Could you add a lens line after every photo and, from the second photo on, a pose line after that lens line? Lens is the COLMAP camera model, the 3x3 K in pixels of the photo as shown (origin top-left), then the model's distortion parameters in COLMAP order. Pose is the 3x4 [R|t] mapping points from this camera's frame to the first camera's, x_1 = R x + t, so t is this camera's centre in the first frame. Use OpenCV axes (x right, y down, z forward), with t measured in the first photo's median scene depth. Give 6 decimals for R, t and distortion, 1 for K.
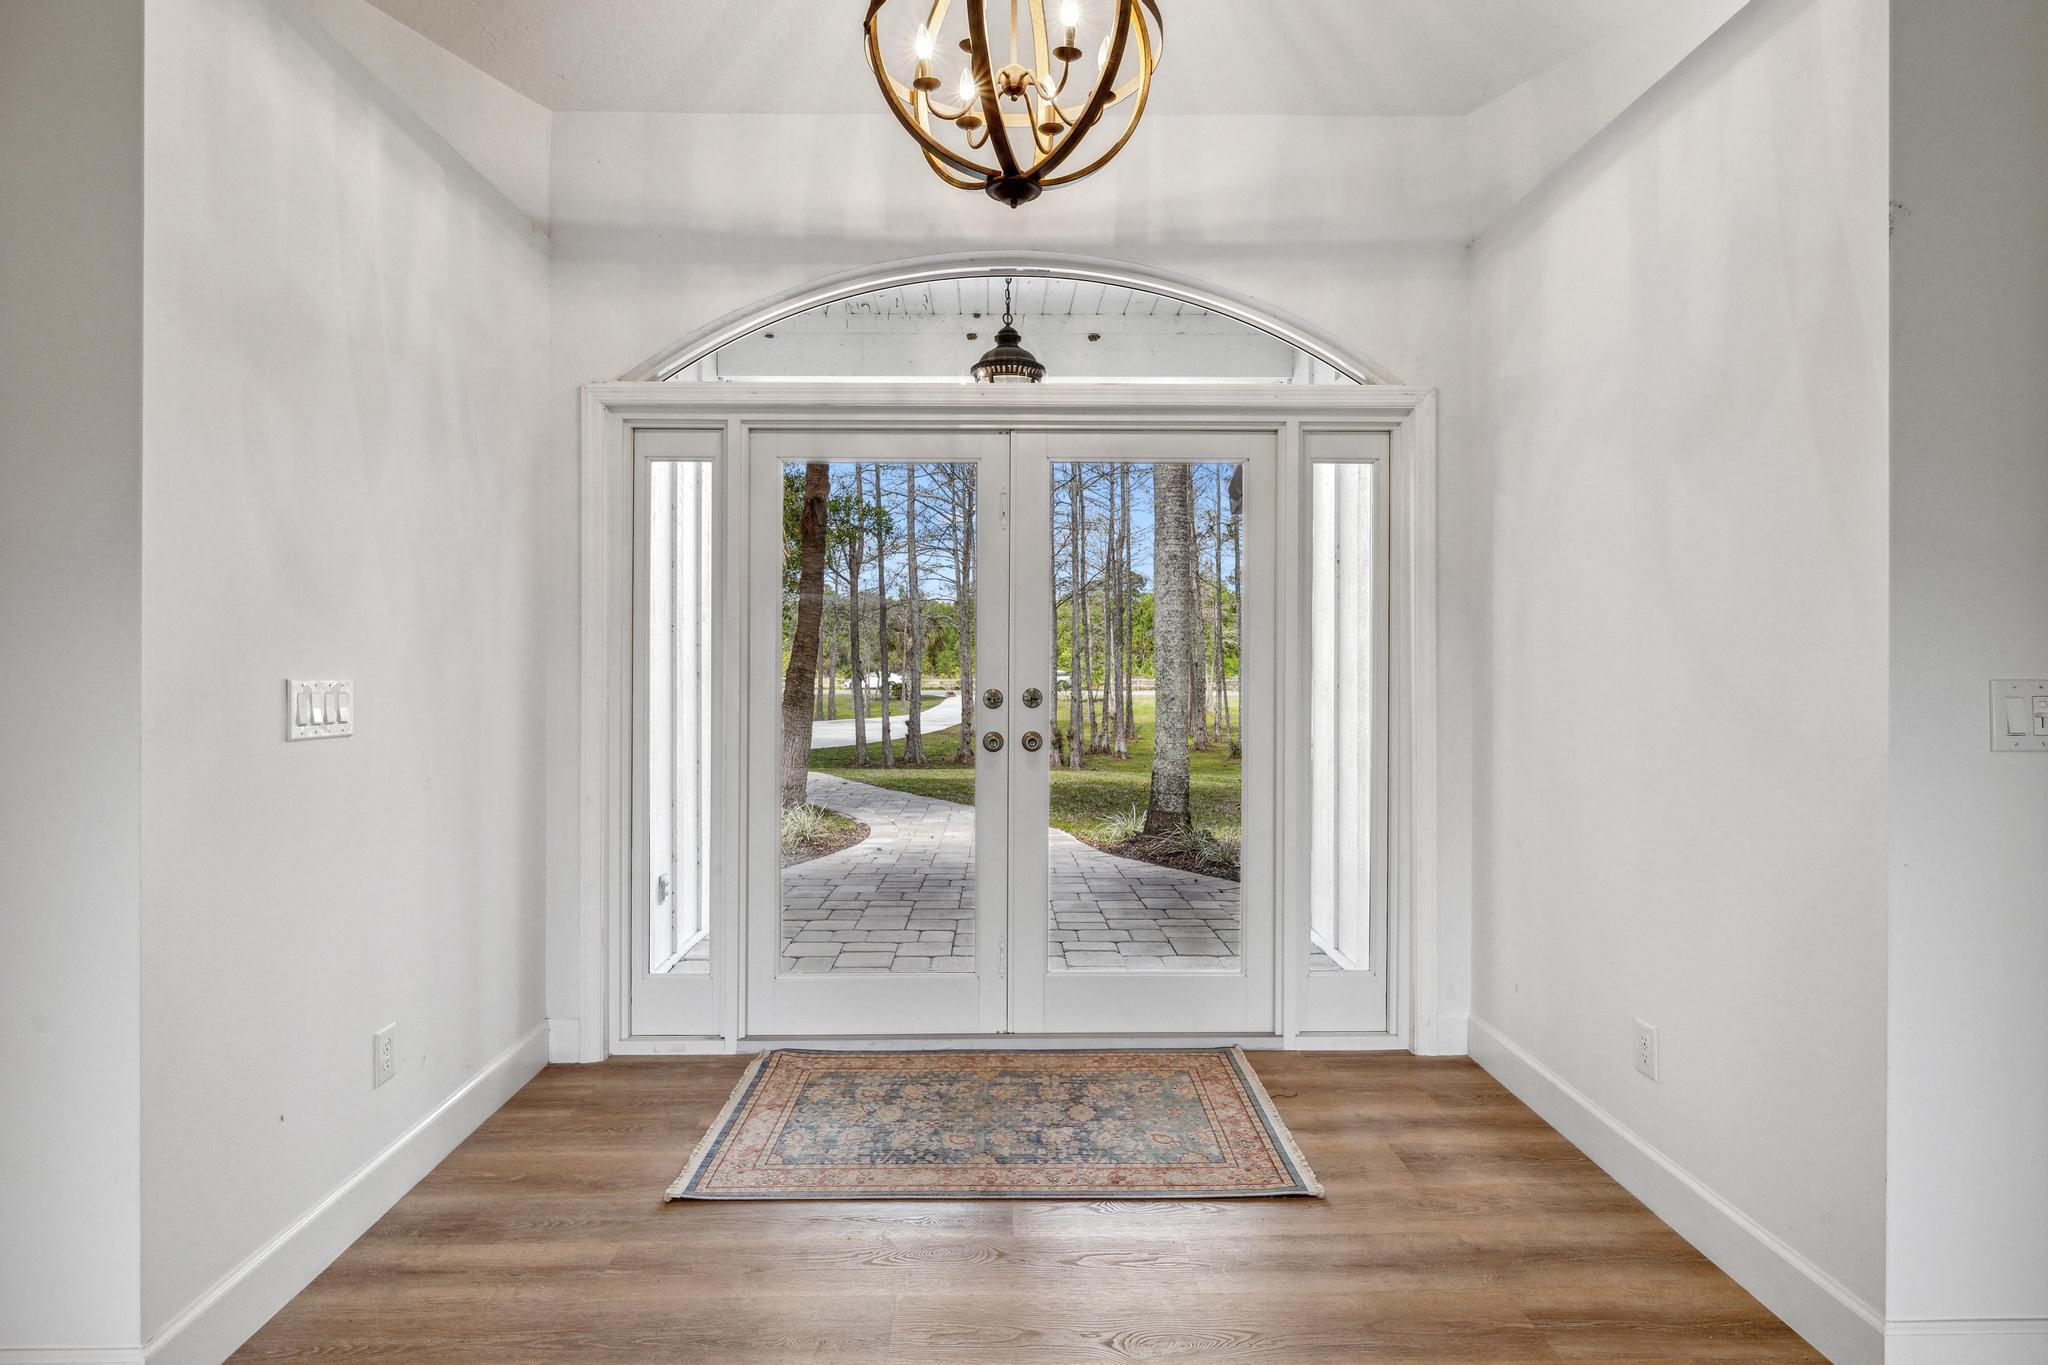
lens RADIAL K [[1115.7, 0, 1023.0], [0, 1115.7, 648.3], [0, 0, 1]] dist [0.002061, 0.000891]
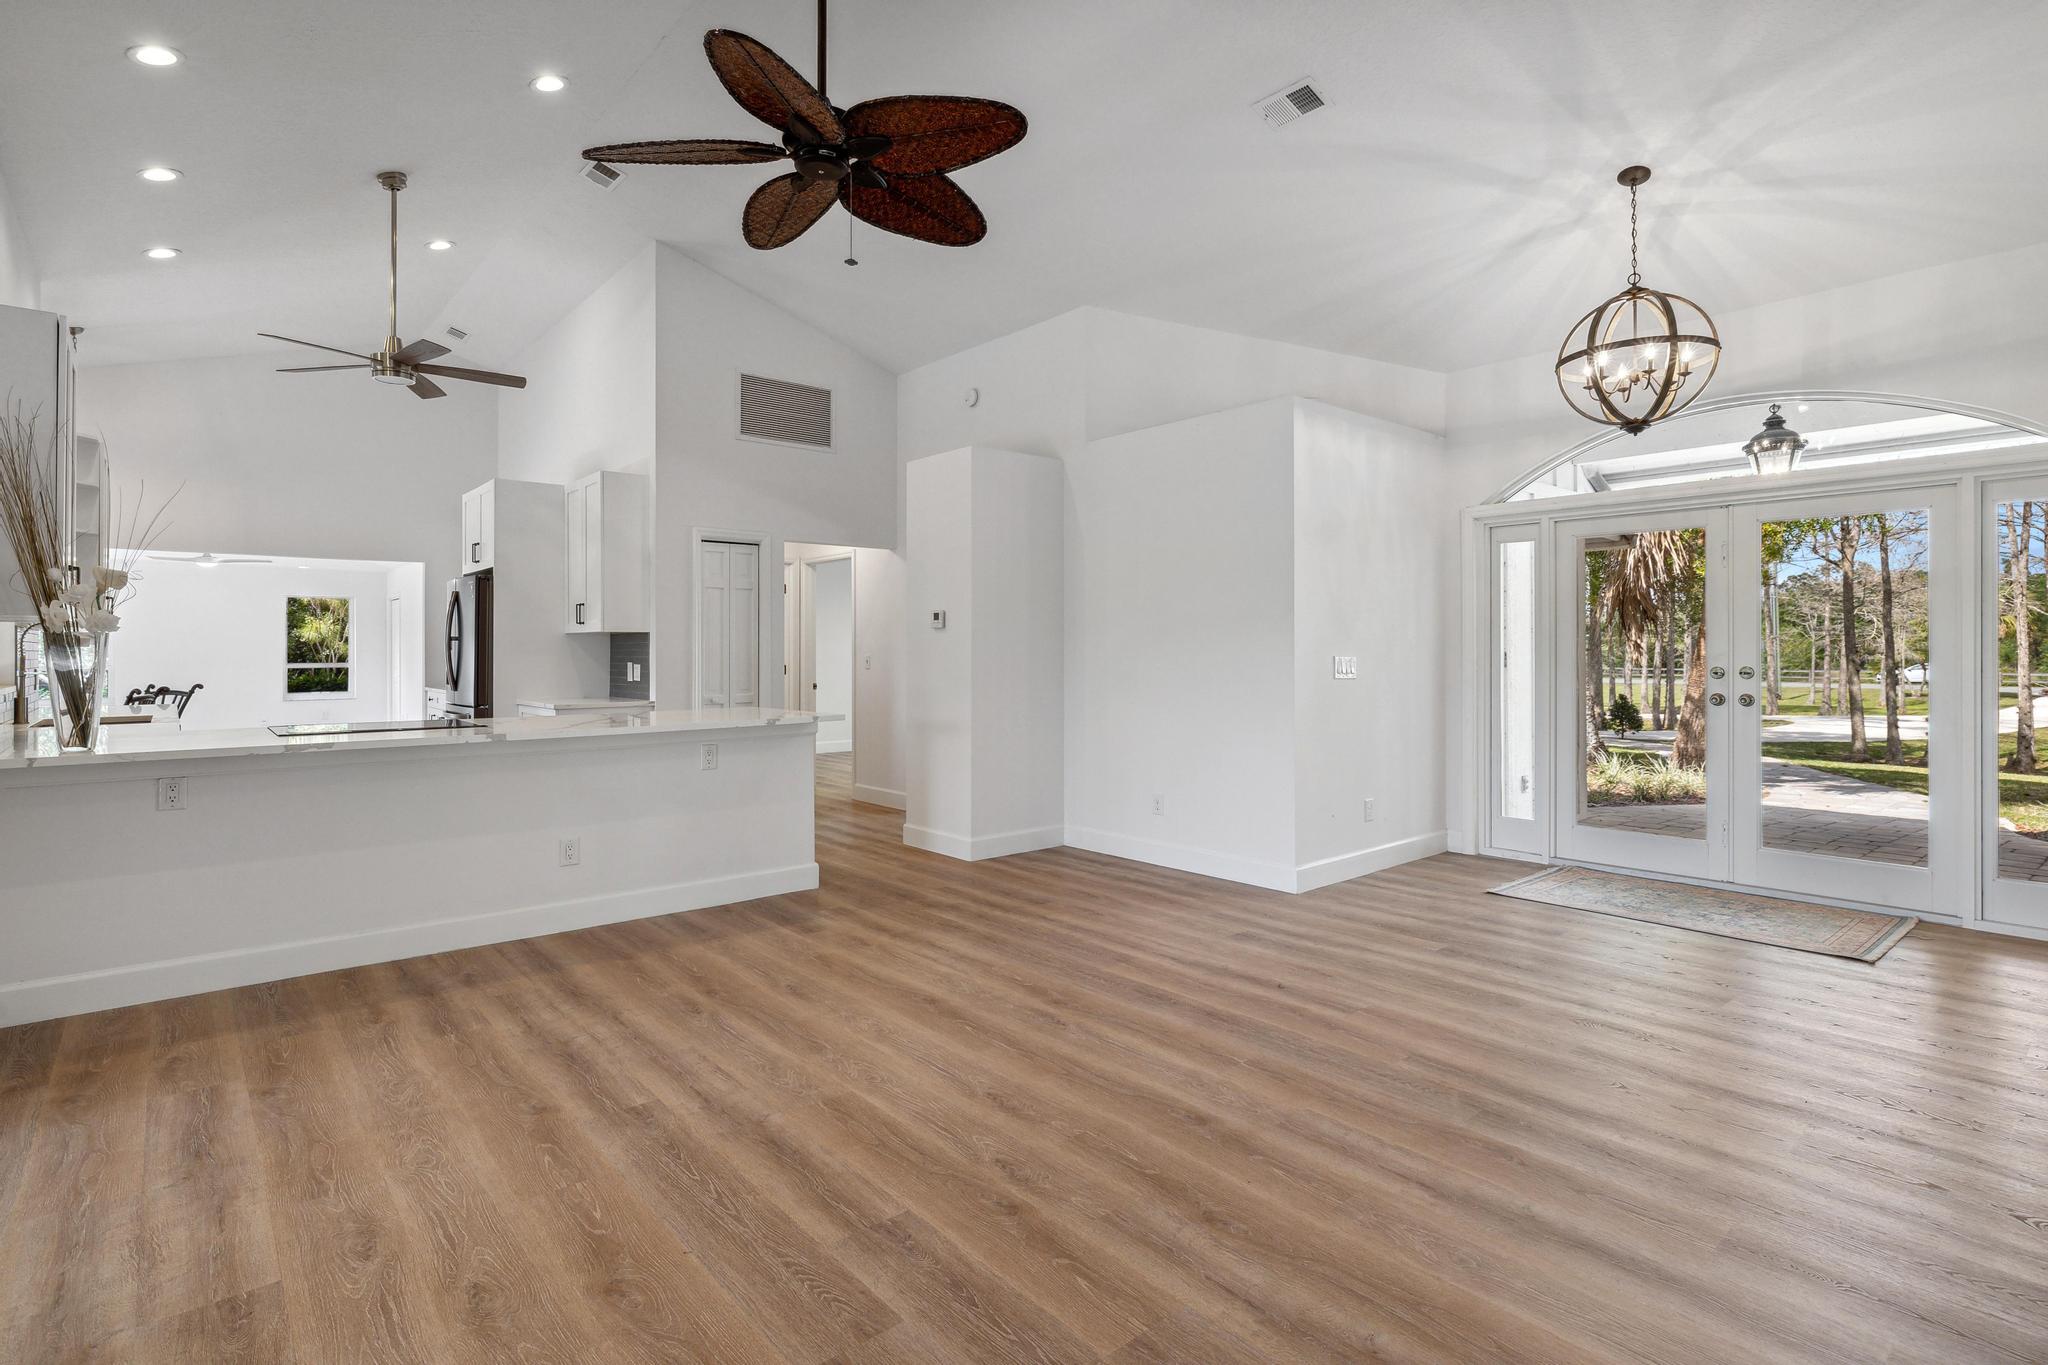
lens RADIAL K [[988.8, 0, 1002.0], [0, 988.8, 647.2], [0, 0, 1]] dist [0.001855, 0.000356]
pose [[0.628353, -0.007056, -0.777896, 0.444833], [0.010618, 0.999944, -0.000493, -0.001819], [0.777856, -0.007950, 0.628392, -0.716301]]
